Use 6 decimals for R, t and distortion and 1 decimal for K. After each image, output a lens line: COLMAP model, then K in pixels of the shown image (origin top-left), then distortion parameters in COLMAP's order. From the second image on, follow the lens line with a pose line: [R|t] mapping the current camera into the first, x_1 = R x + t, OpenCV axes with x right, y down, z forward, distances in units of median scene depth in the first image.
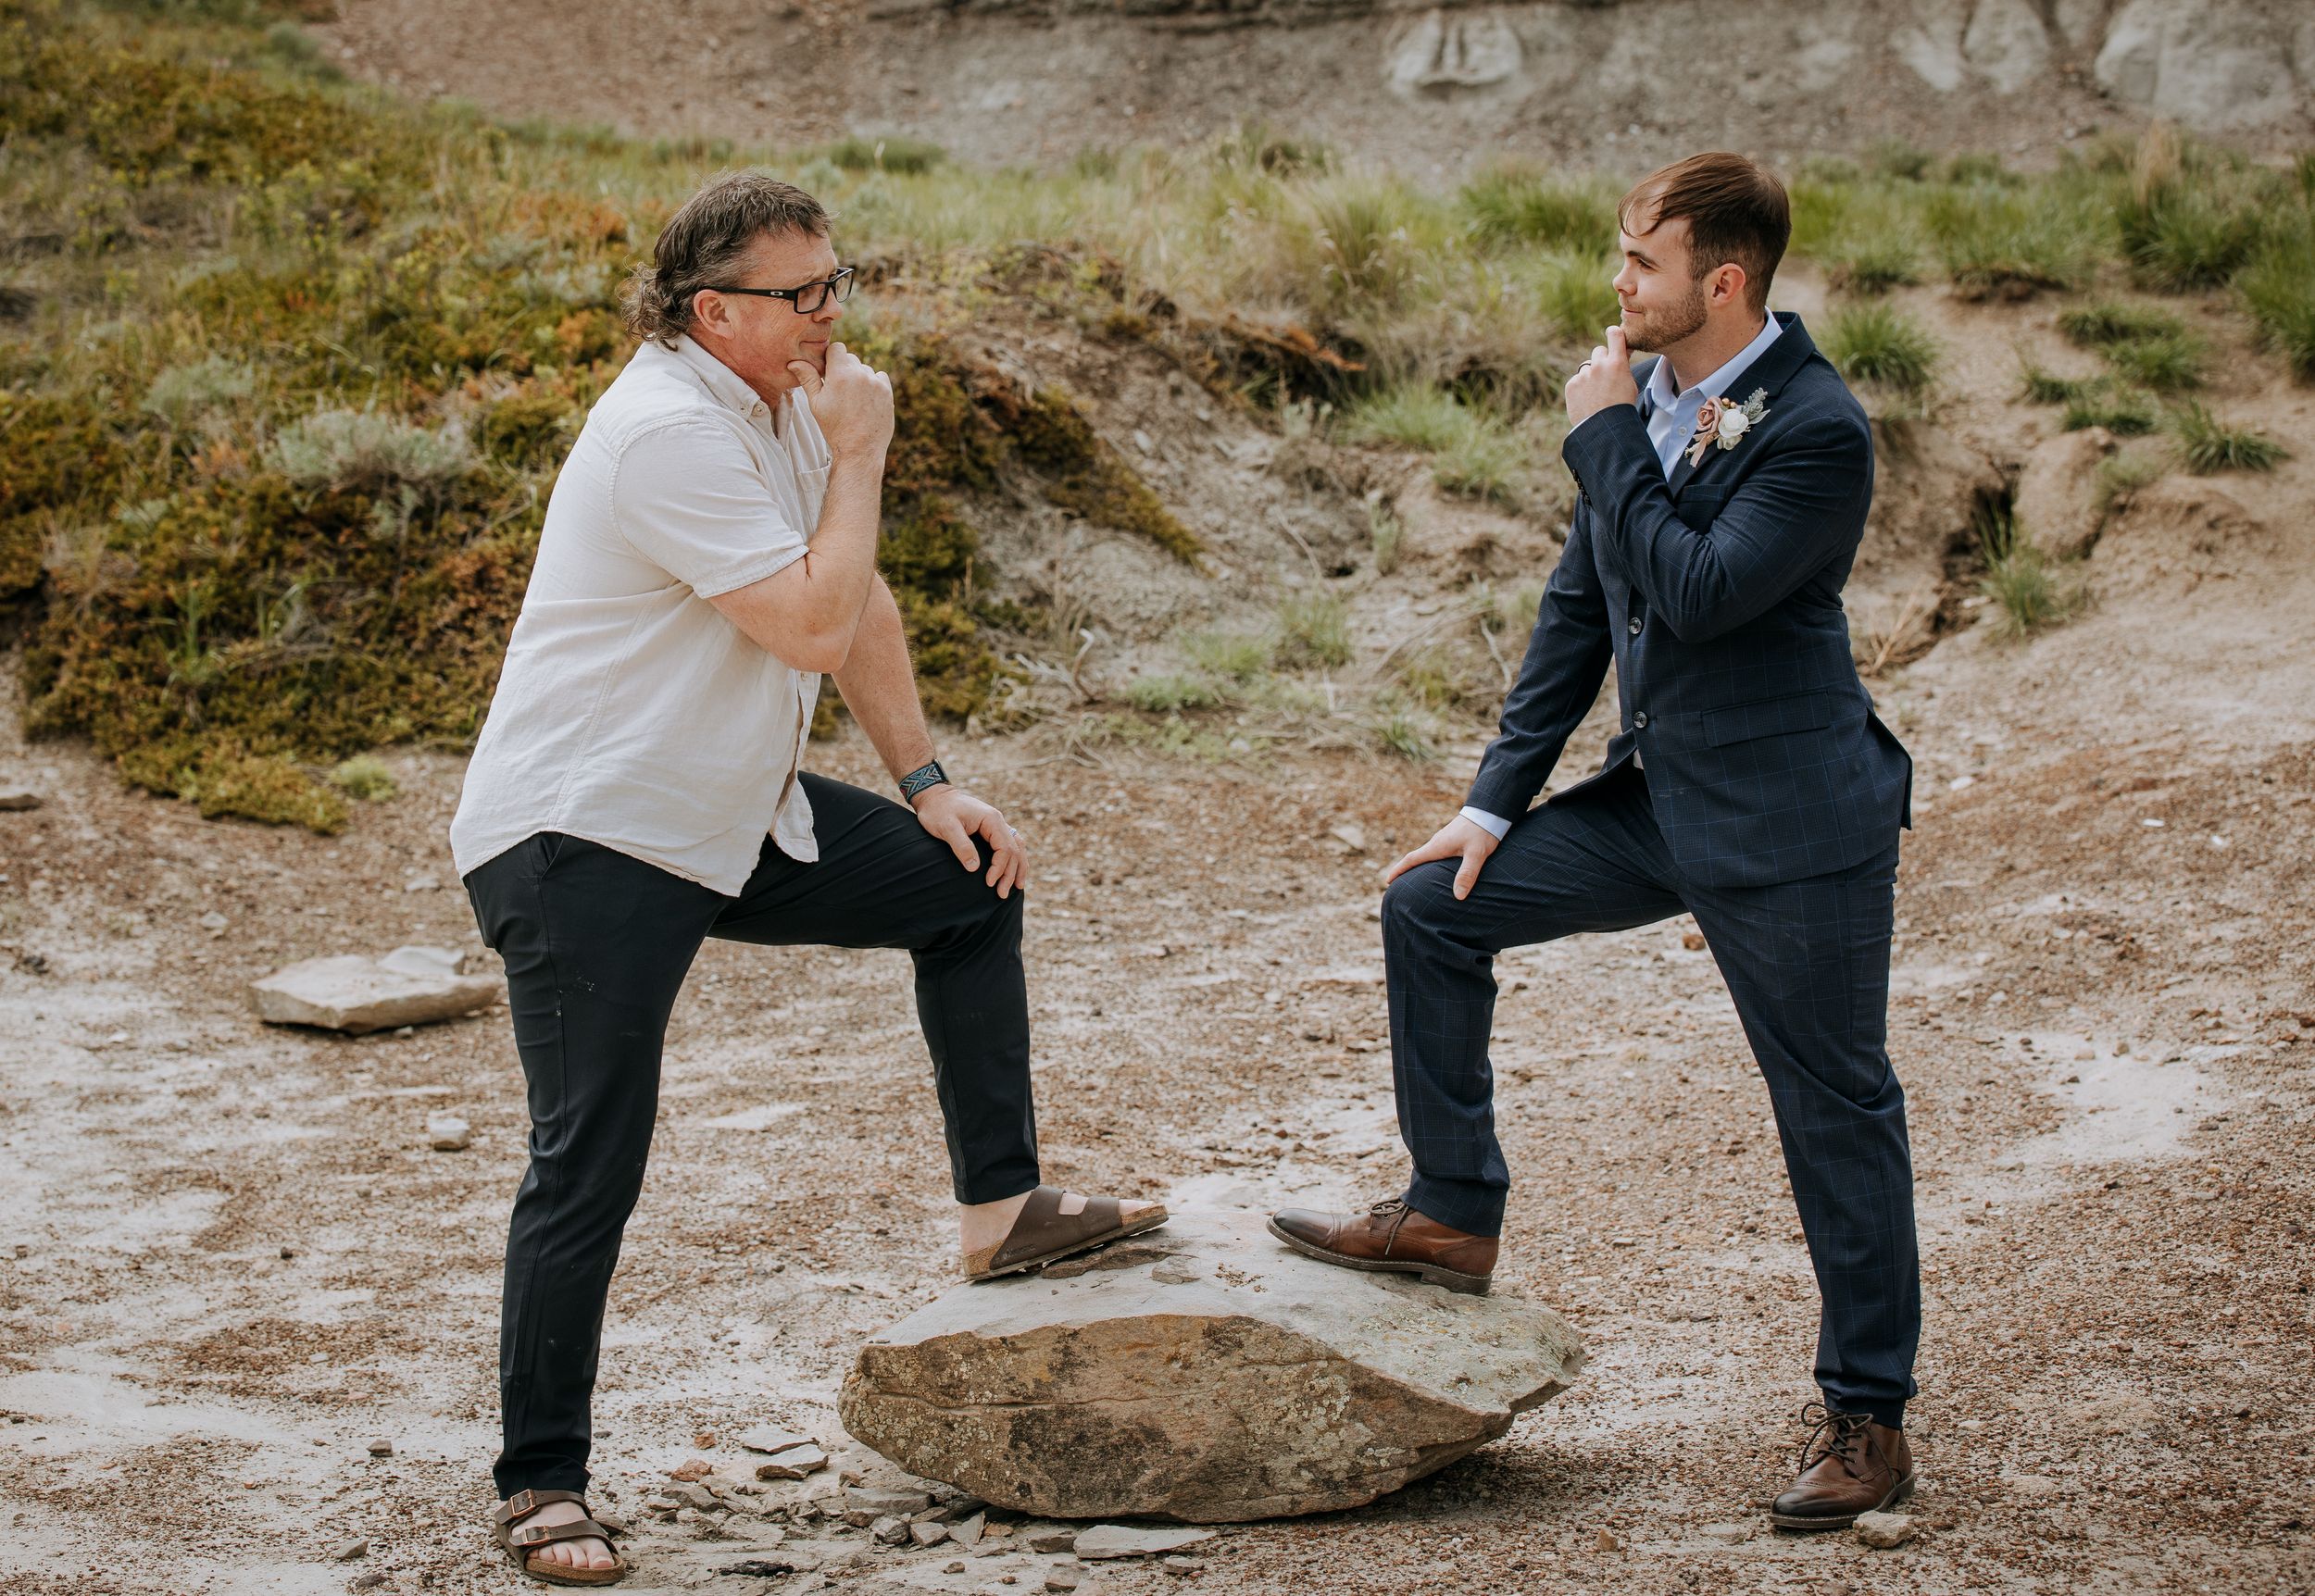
lens RADIAL K [[4849.4, 0, 1152.6], [0, 4849.4, 747.0], [0, 0, 1]] dist [-0.205482, 0.322925]
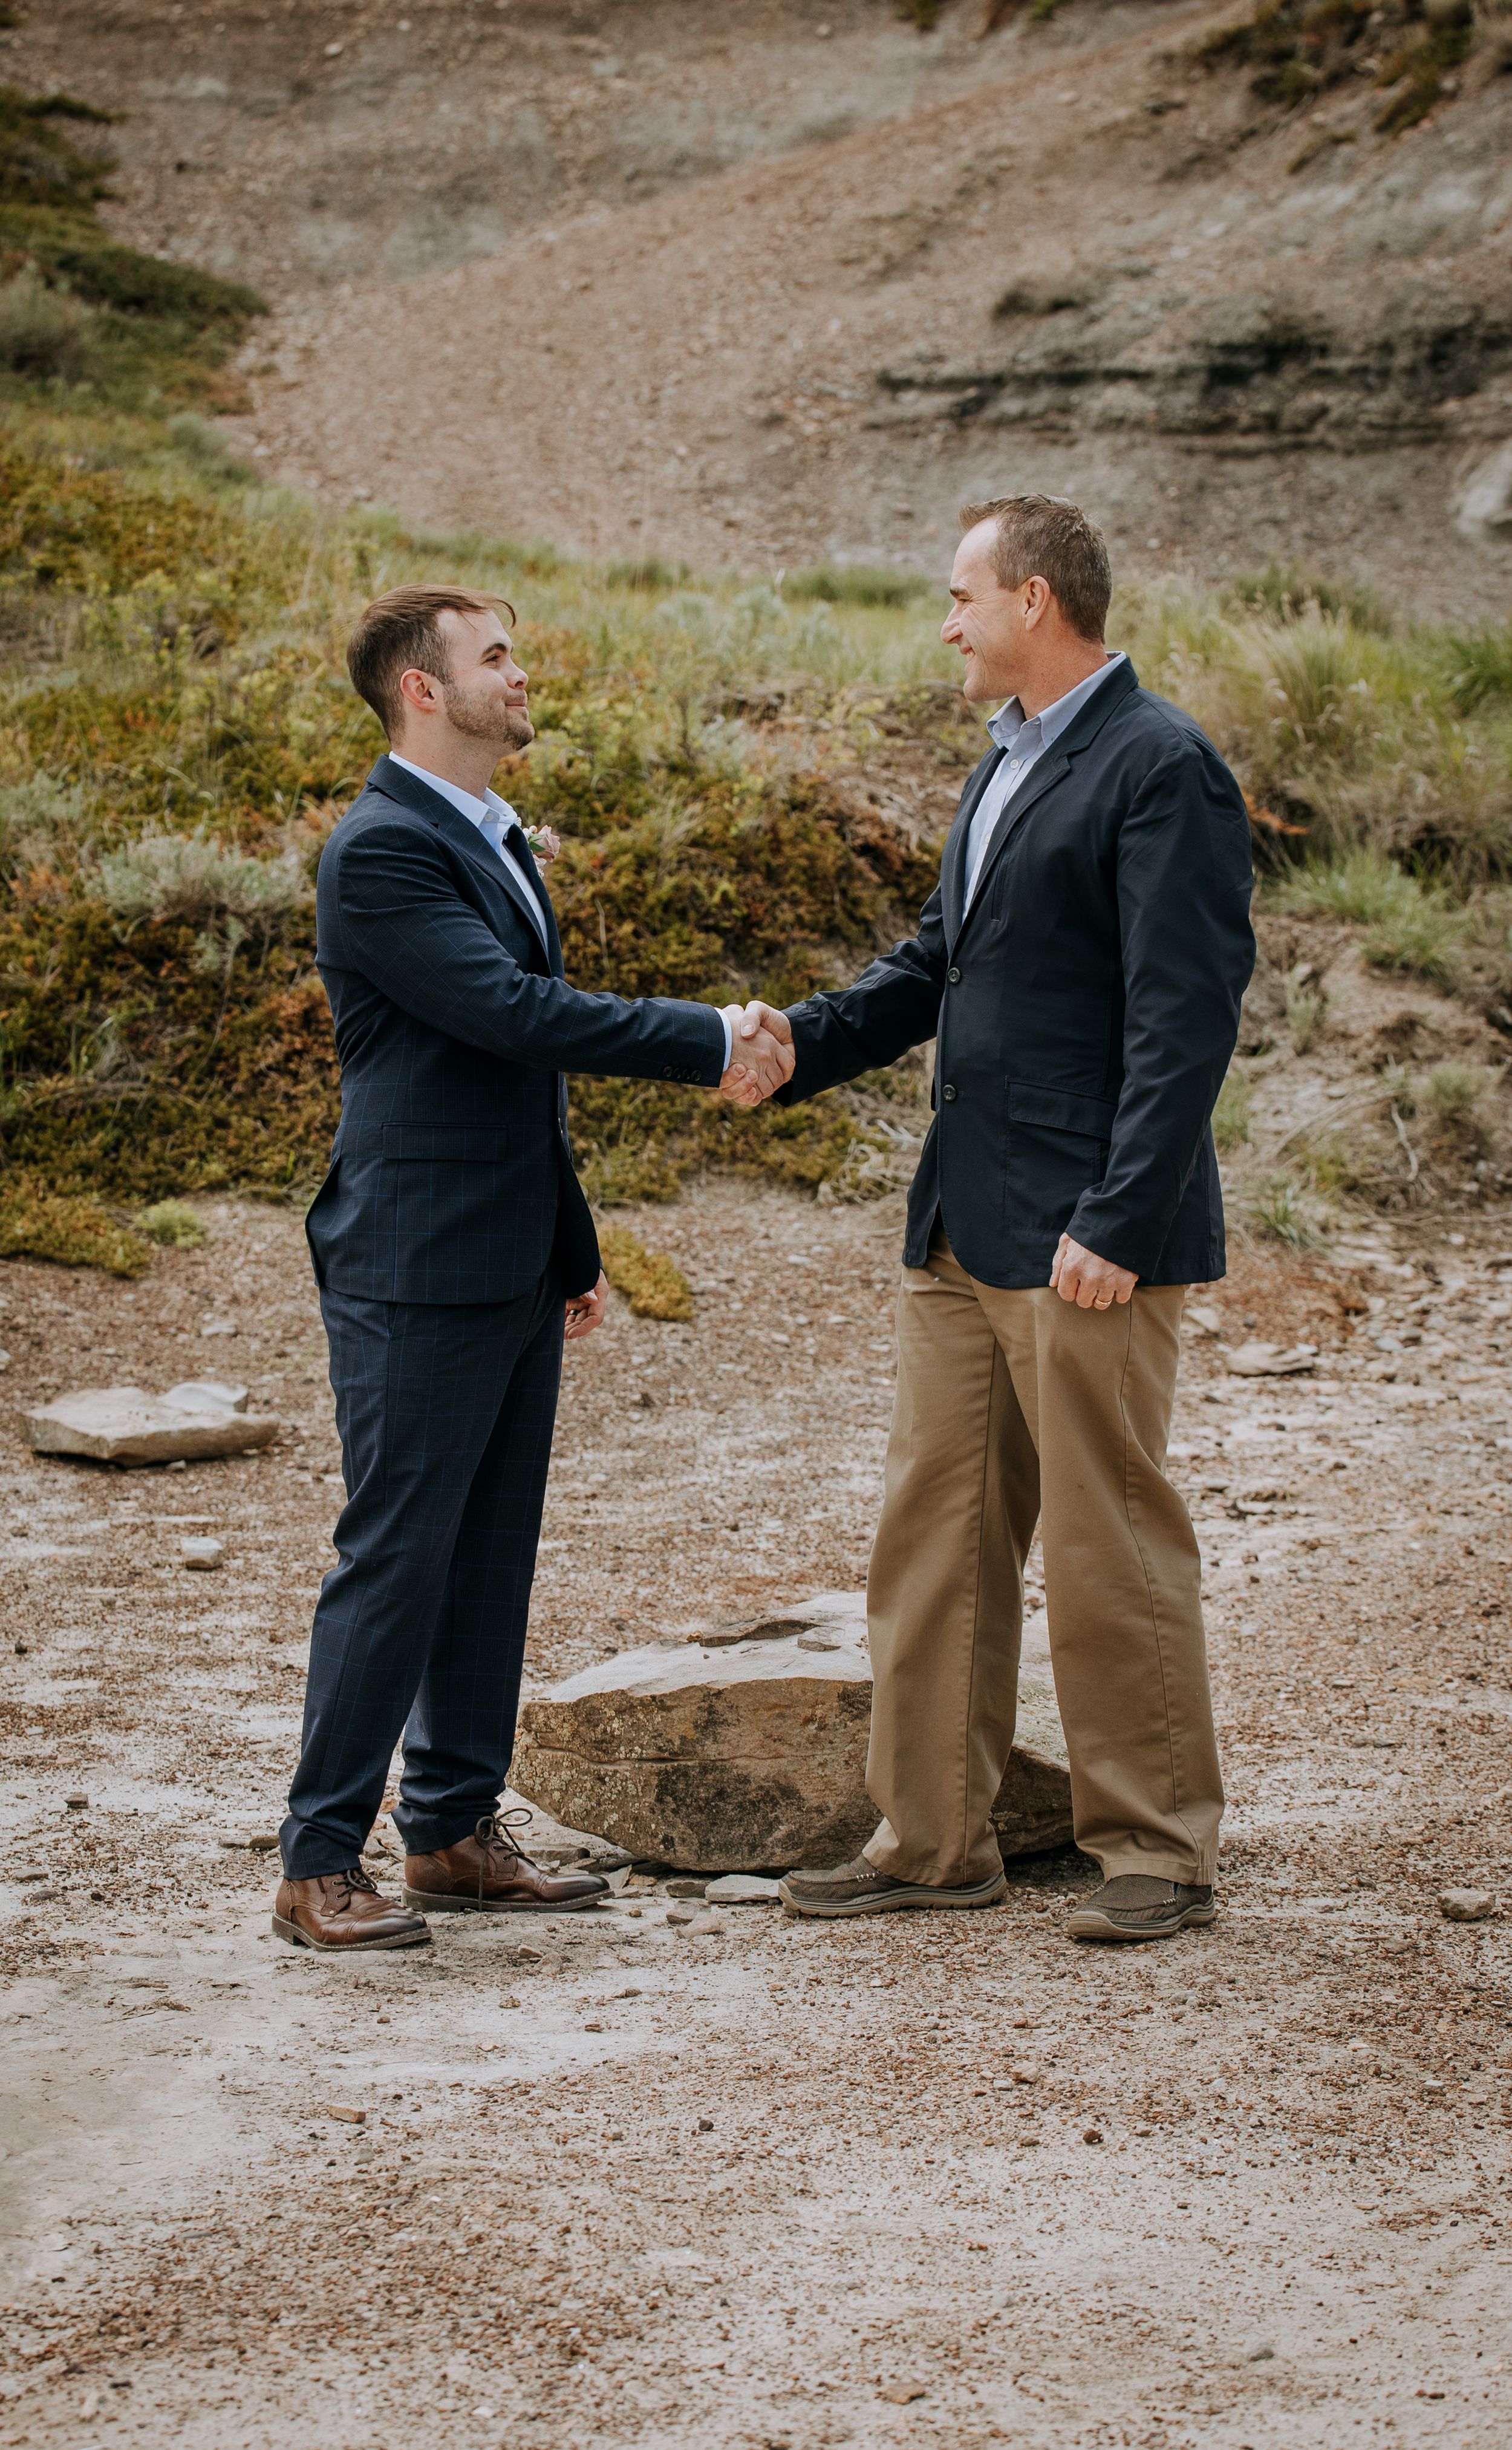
lens RADIAL K [[6071.7, 0, 889.1], [0, 6071.7, 1410.9], [0, 0, 1]] dist [-0.250142, 0.746348]
pose [[0.996880, 0.037384, -0.069523, 0.056342], [-0.036550, 0.999244, 0.013230, 0.020907], [0.069965, -0.010648, 0.997493, -0.160310]]
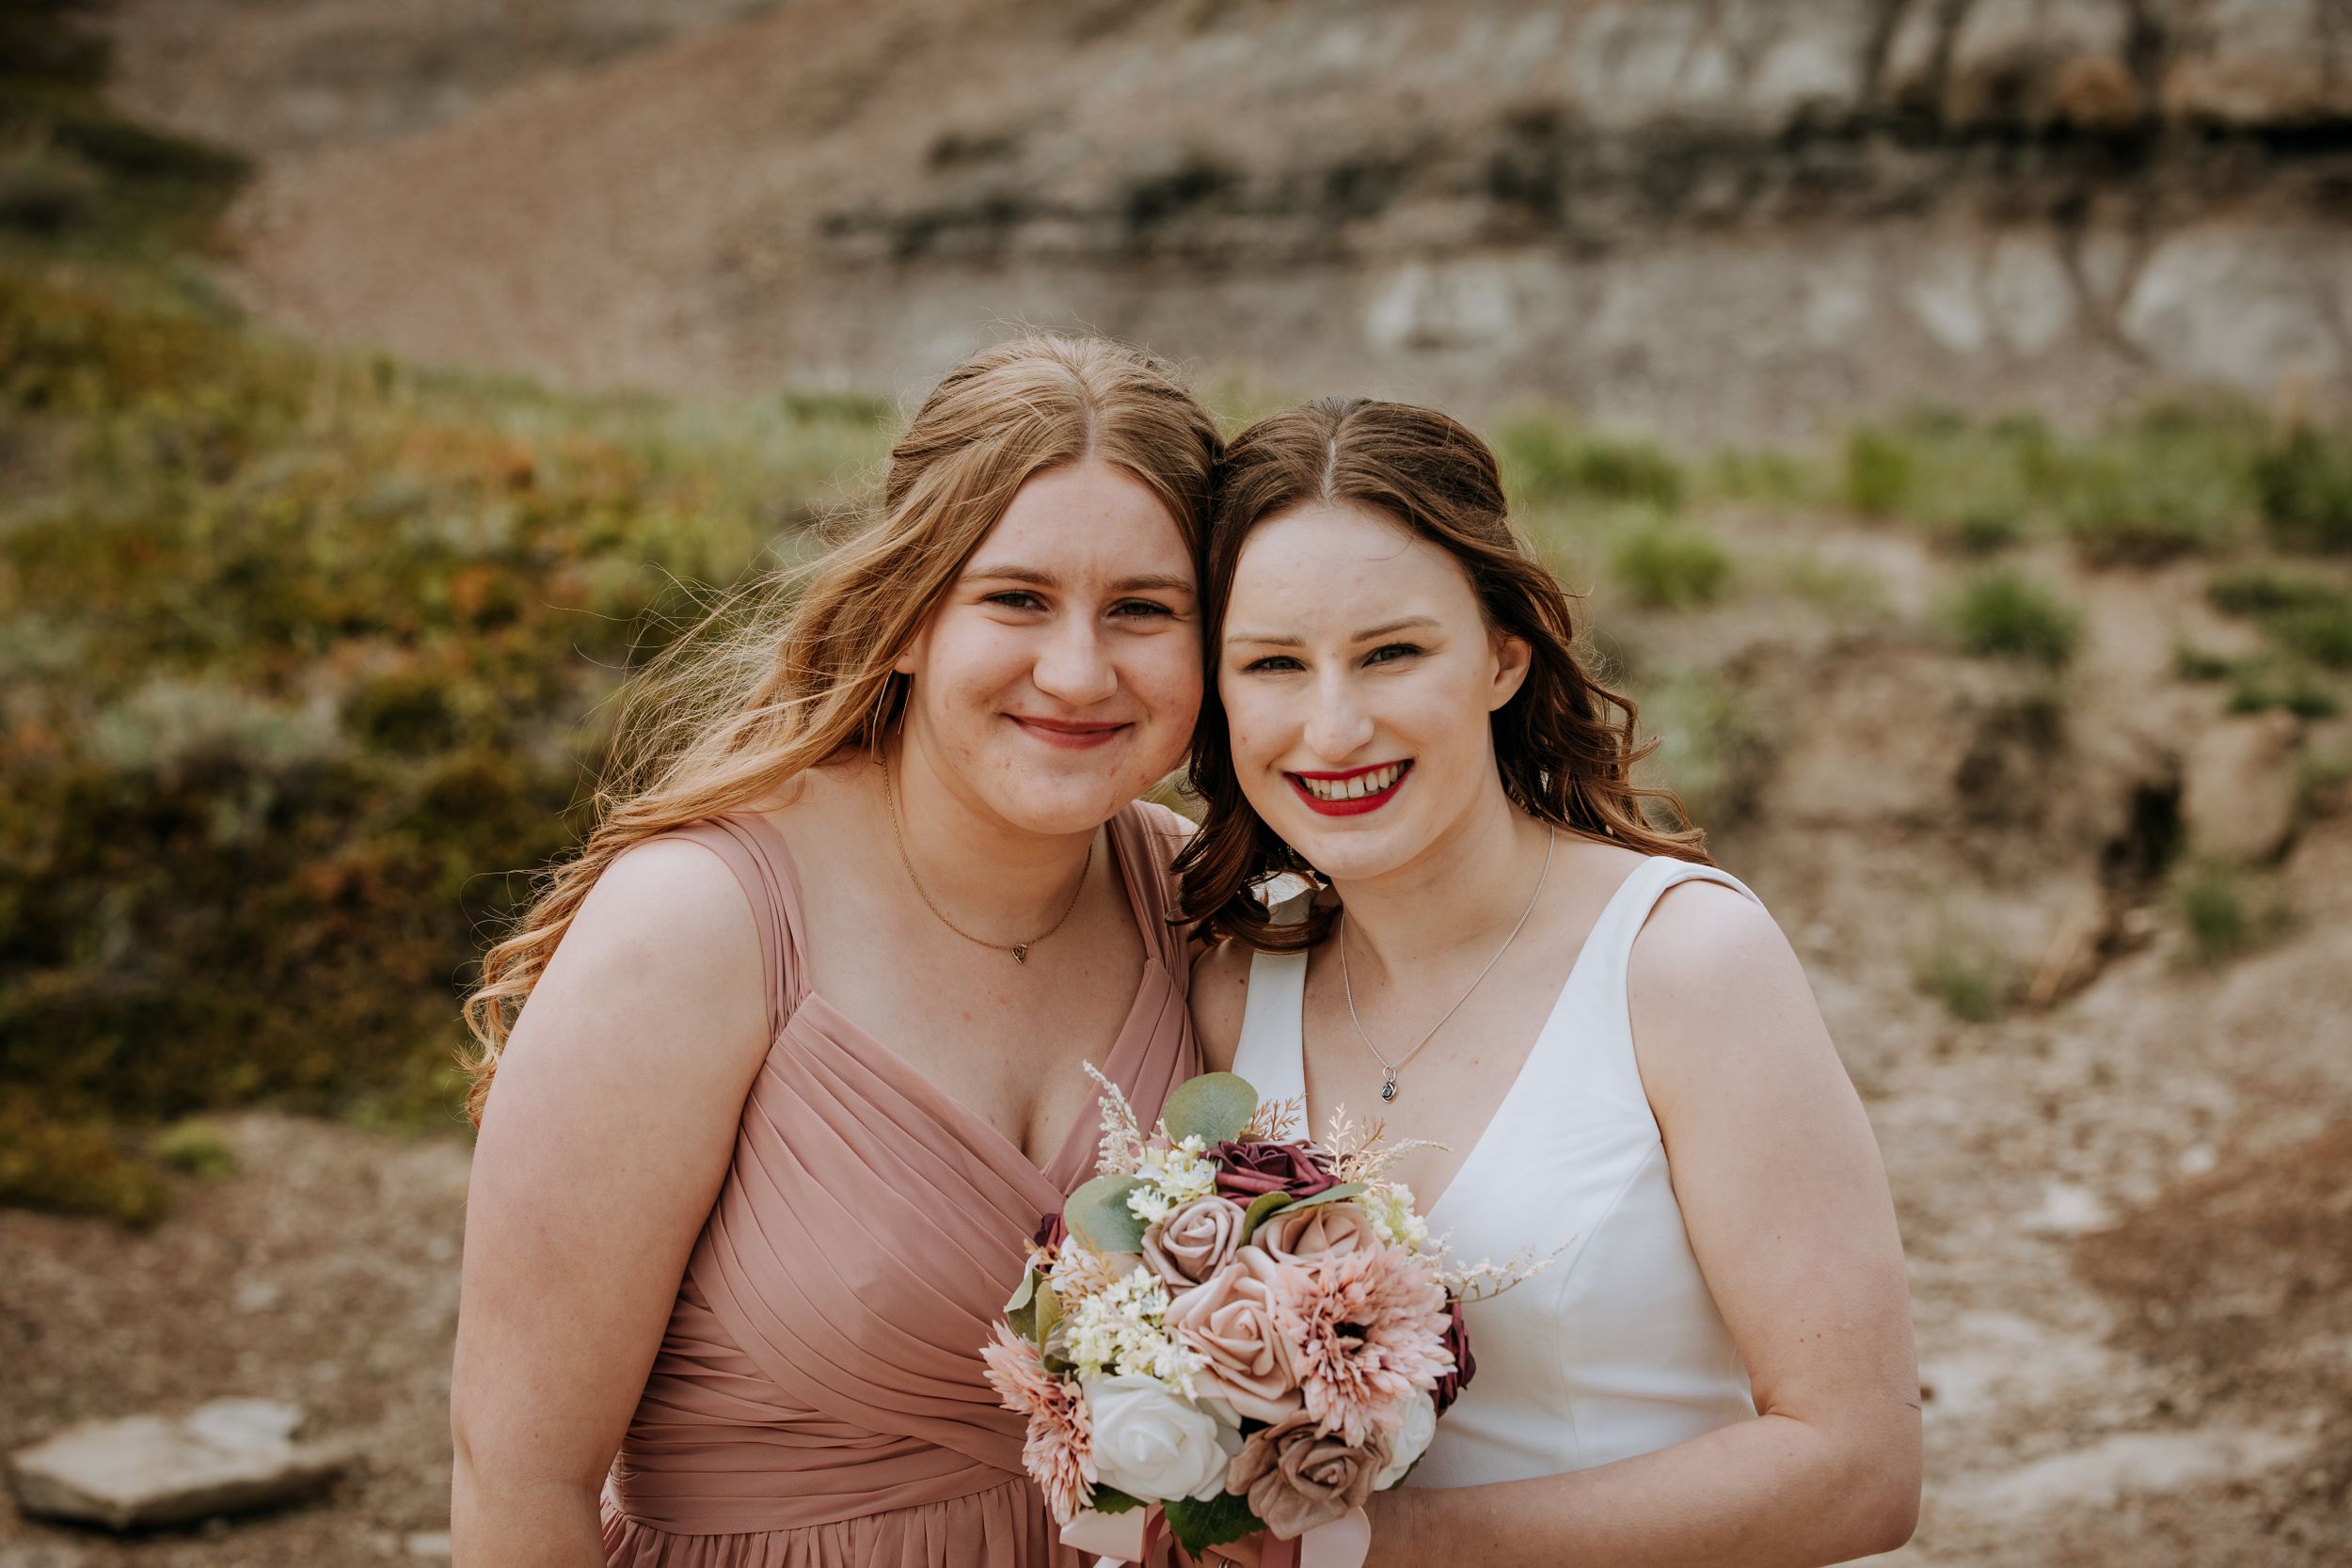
lens RADIAL K [[4562.7, 0, 1178.6], [0, 4562.7, 883.2], [0, 0, 1]] dist [-0.184102, 0.376053]
pose [[0.999669, 0.003955, 0.025439, -0.019747], [-0.003327, 0.999690, -0.024684, -0.018242], [-0.025529, 0.024591, 0.999372, 0.236067]]
